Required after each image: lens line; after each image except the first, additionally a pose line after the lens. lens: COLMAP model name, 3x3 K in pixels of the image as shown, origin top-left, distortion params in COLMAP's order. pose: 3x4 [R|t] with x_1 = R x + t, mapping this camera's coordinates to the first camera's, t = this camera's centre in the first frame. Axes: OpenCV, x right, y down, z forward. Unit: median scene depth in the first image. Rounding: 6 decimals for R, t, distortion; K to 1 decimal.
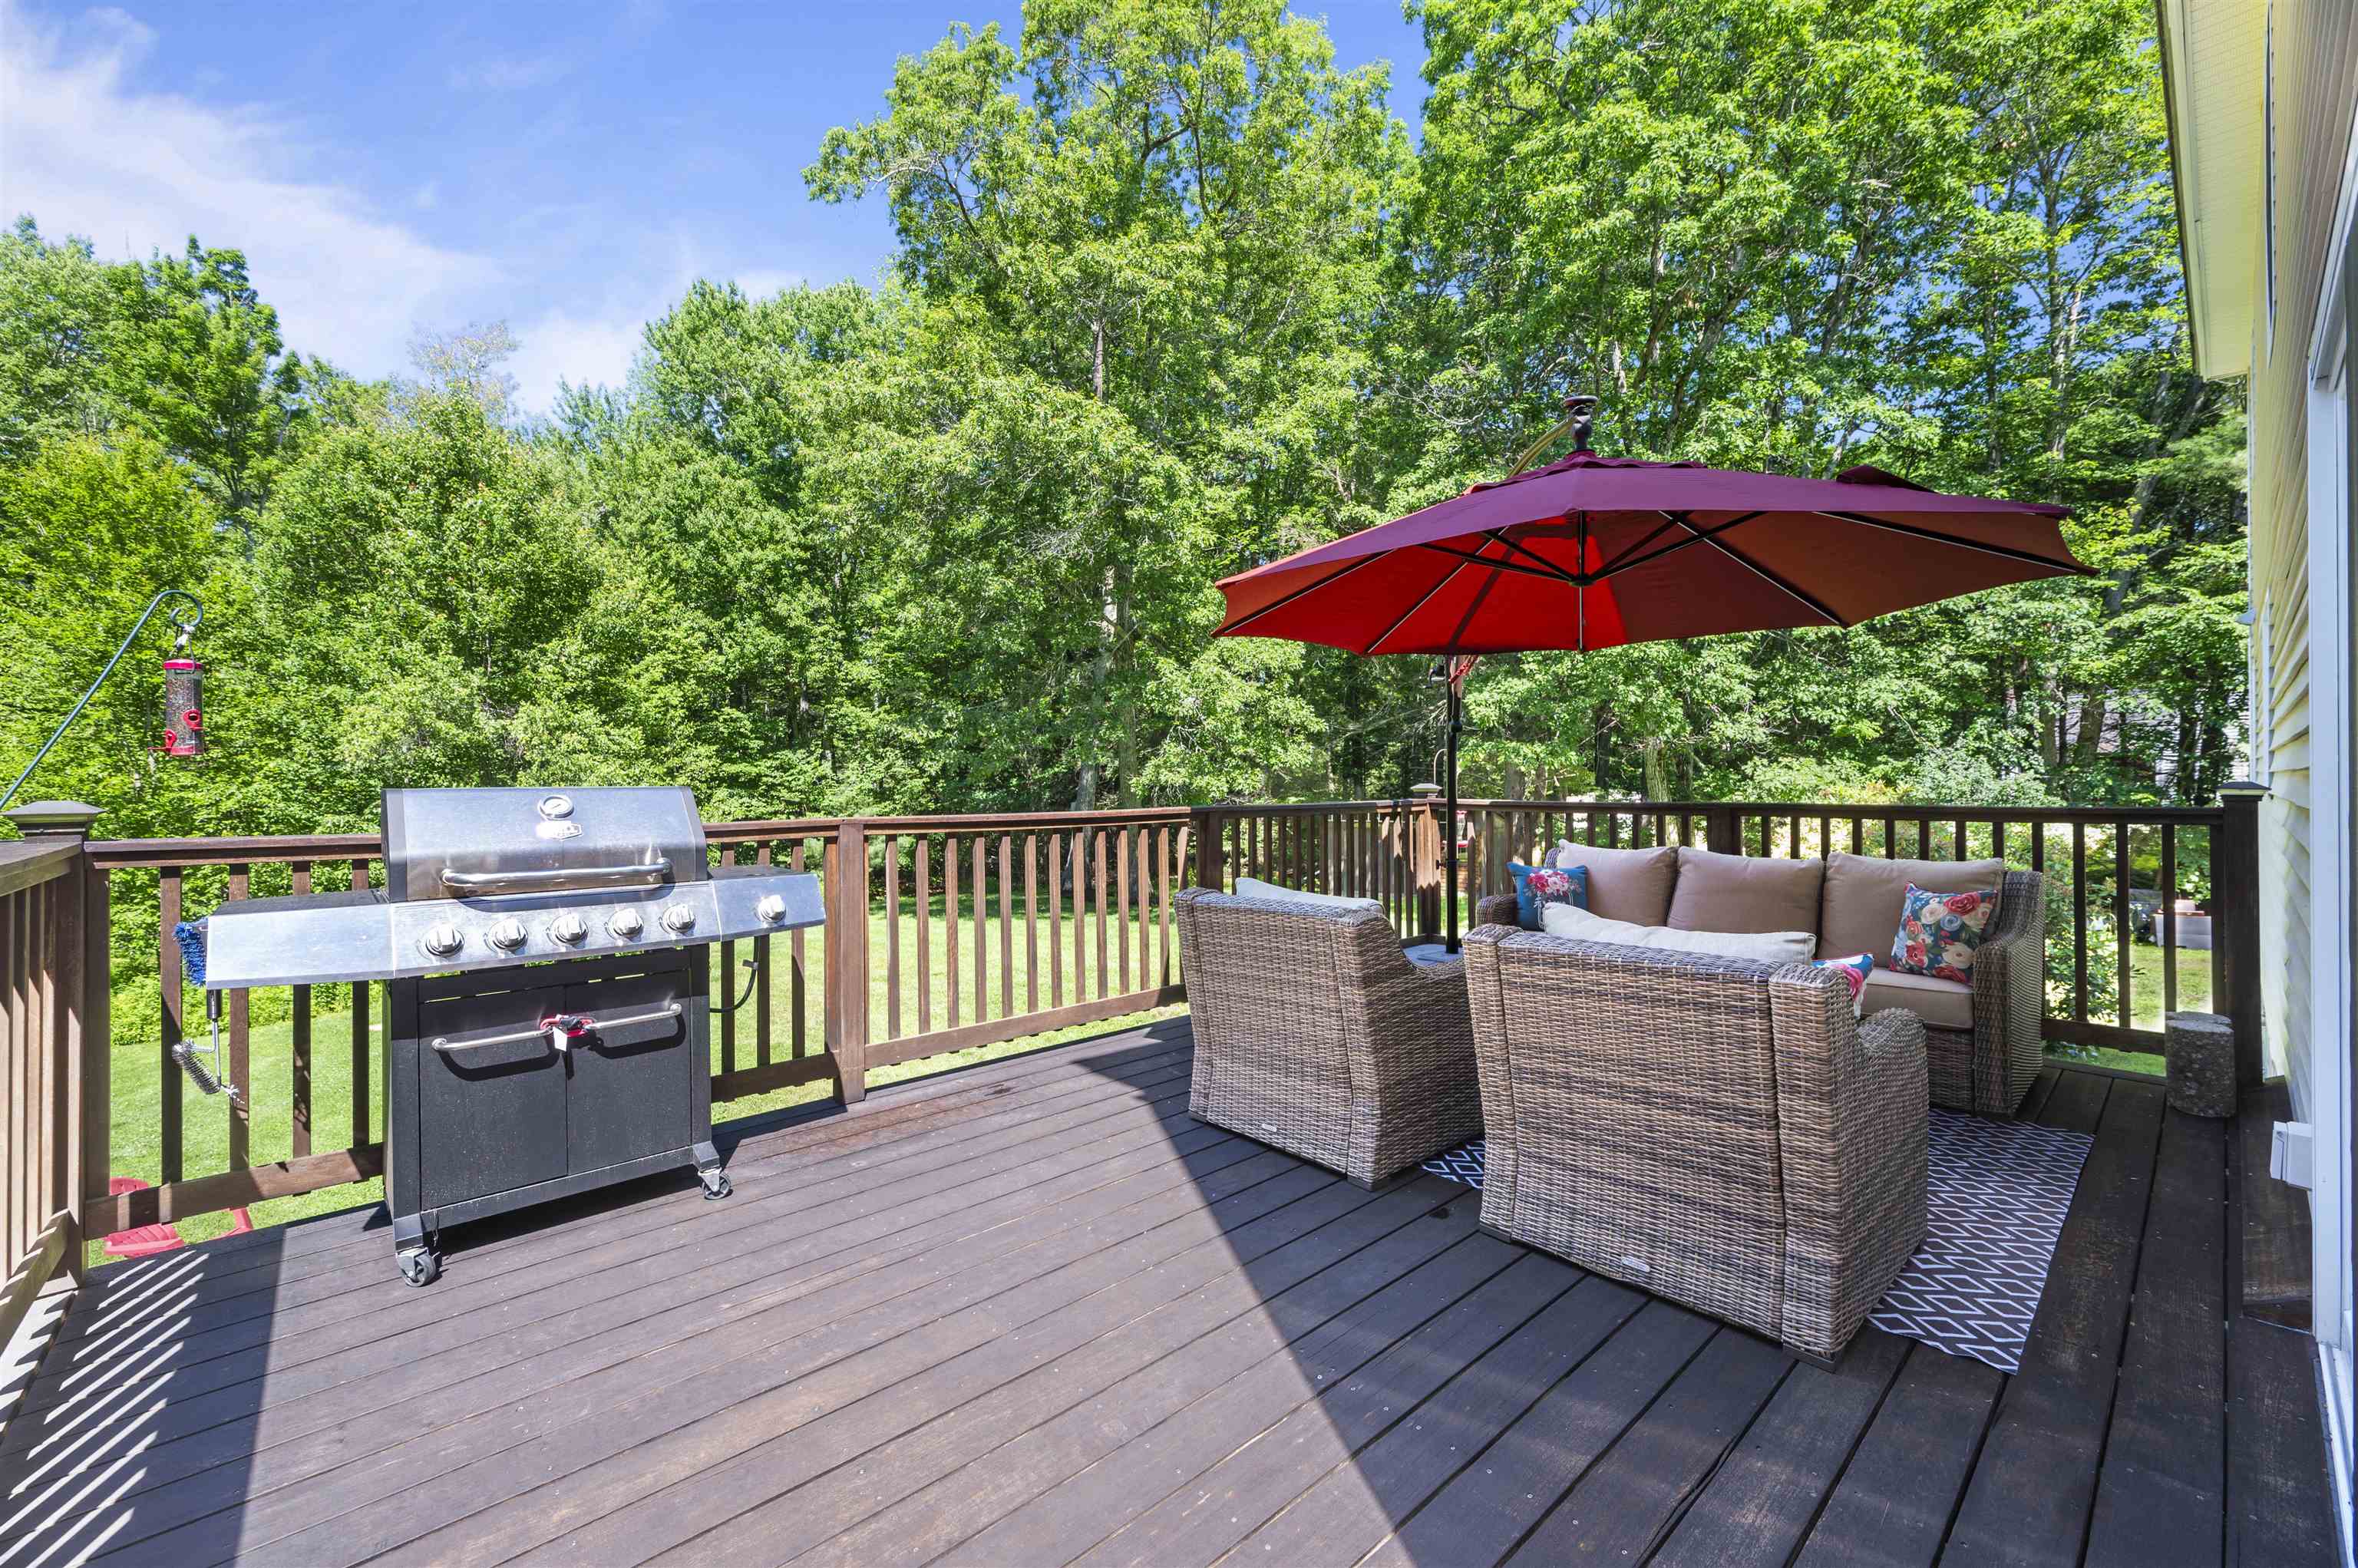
lens RADIAL K [[932.0, 0, 1179.1], [0, 932.0, 774.9], [0, 0, 1]] dist [-0.003291, -0.000219]
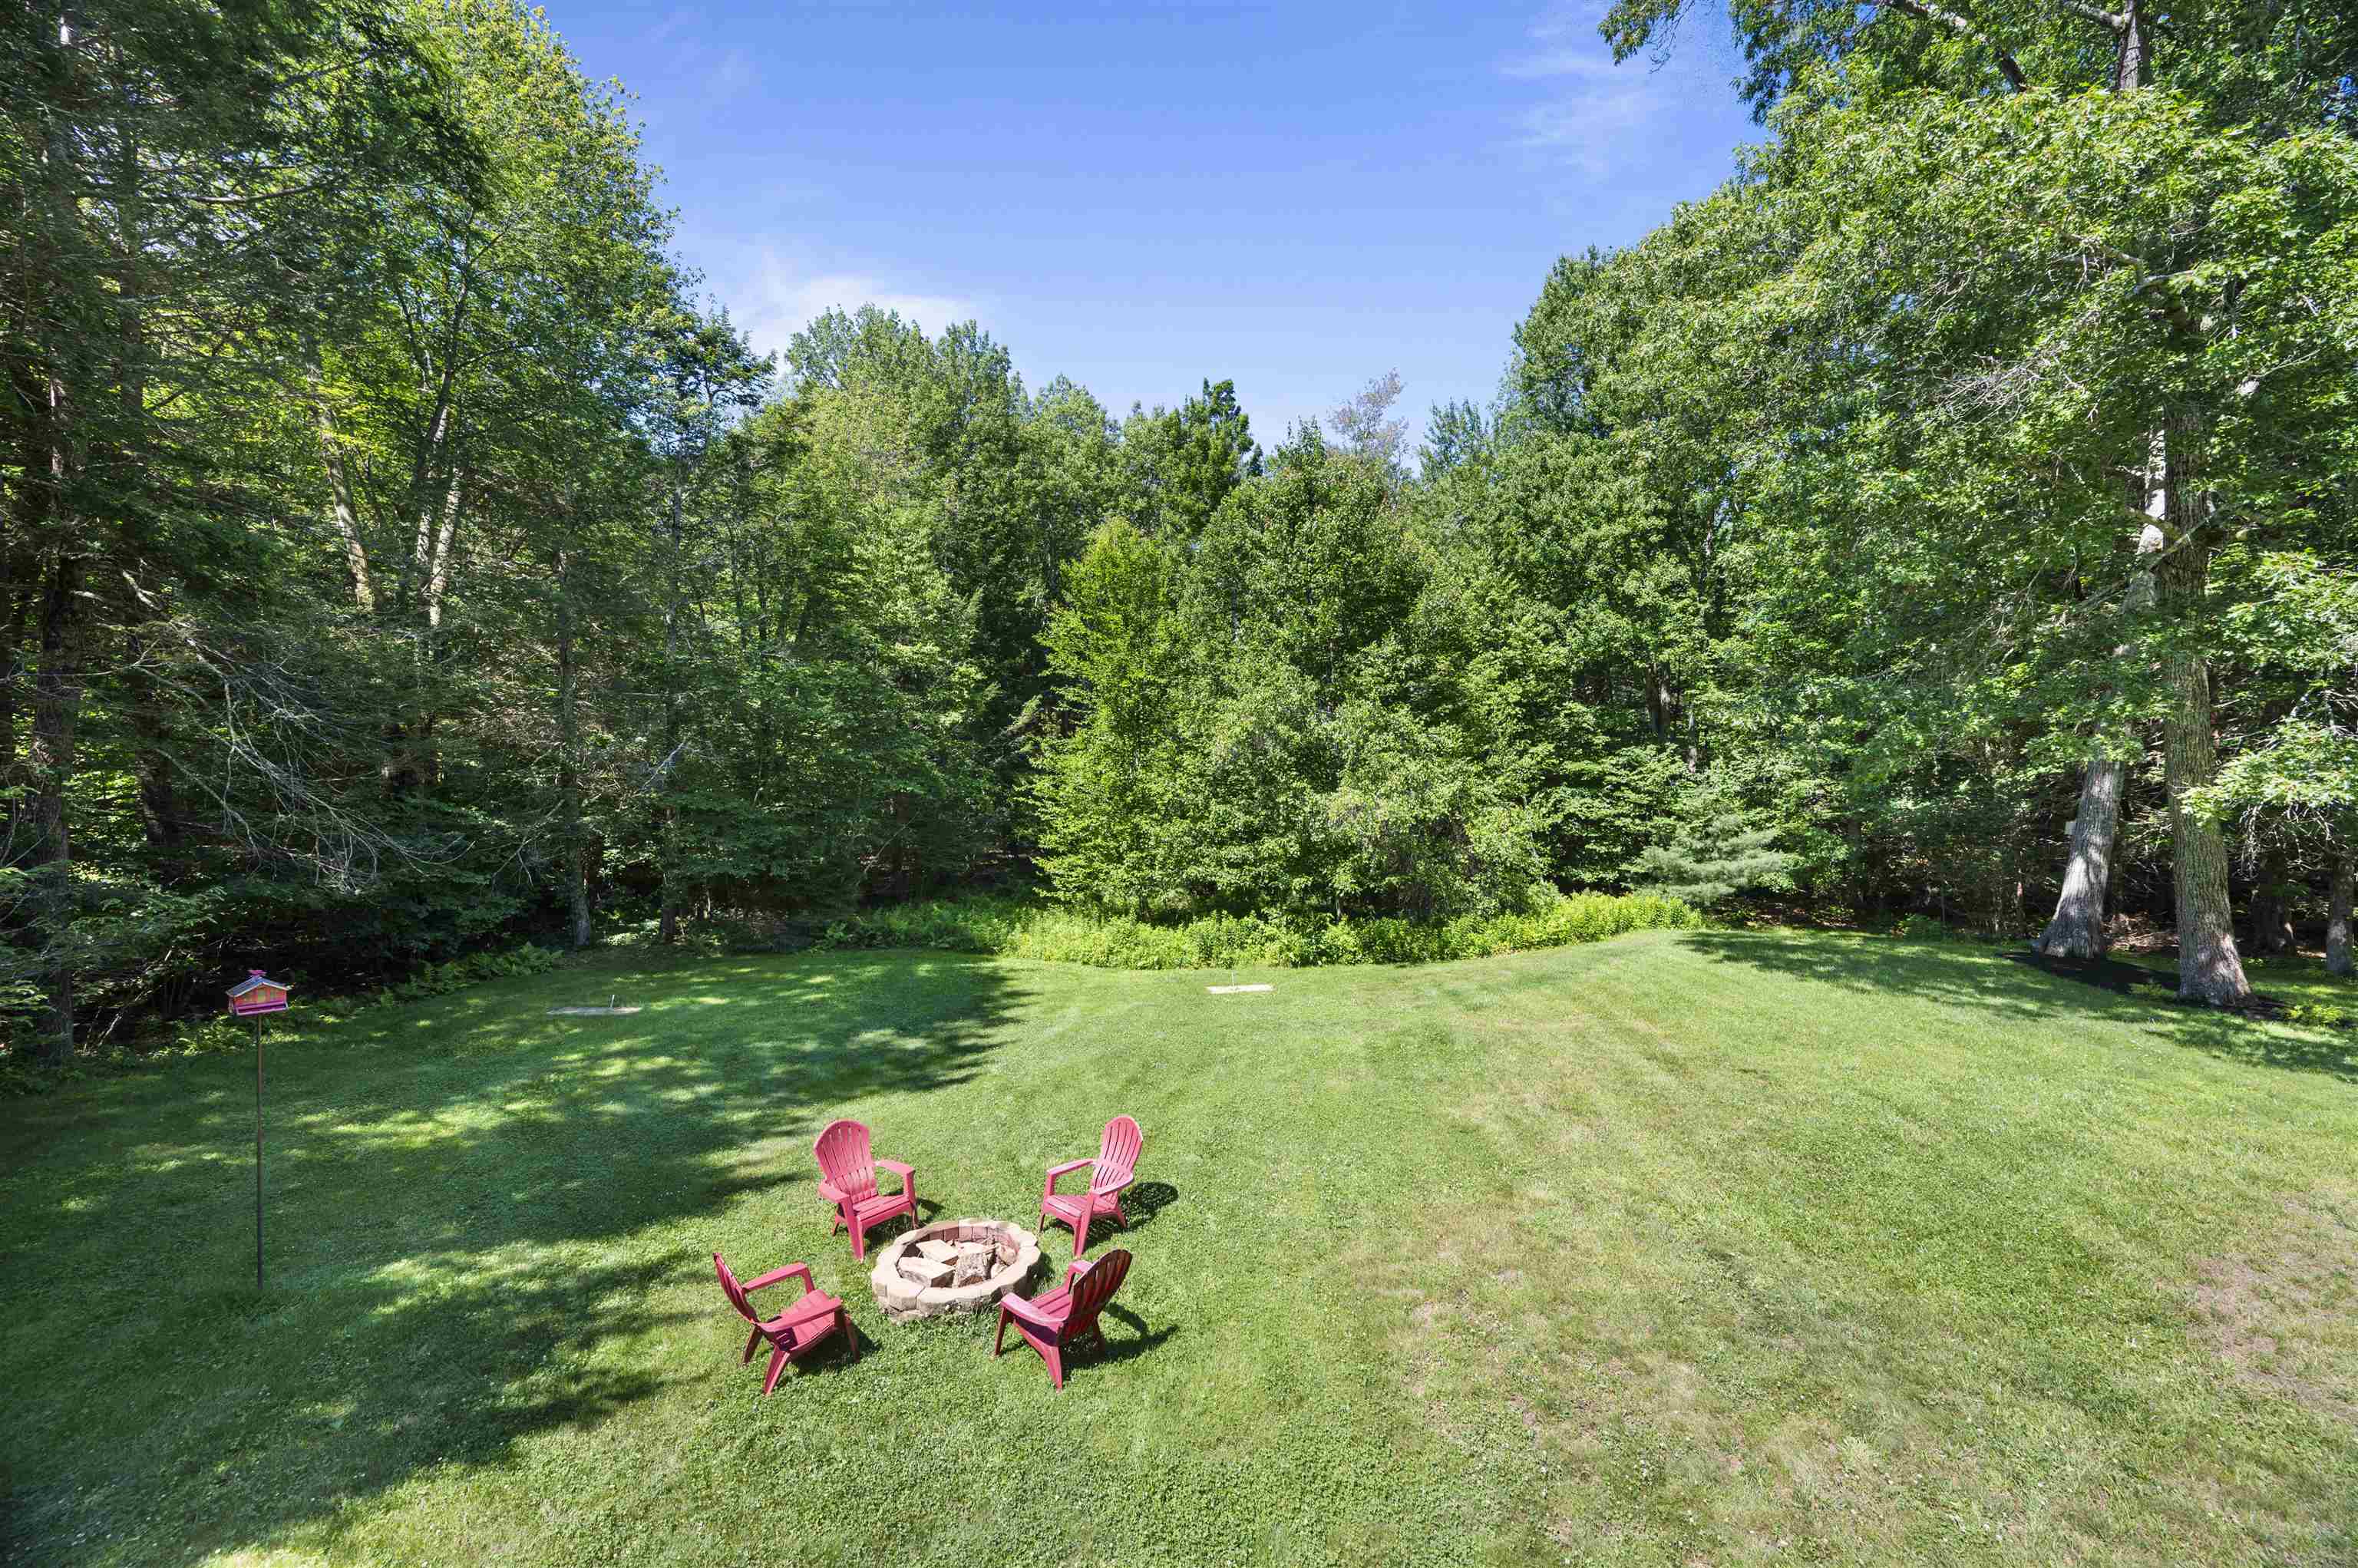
lens RADIAL K [[932.0, 0, 1172.6], [0, 932.0, 786.8], [0, 0, 1]] dist [-0.003291, -0.000219]
pose [[0.619979, 0.019770, -0.784370, 0.004178], [-0.006717, 0.999780, 0.019890, -0.002363], [0.784590, -0.007063, 0.619975, 0.104372]]
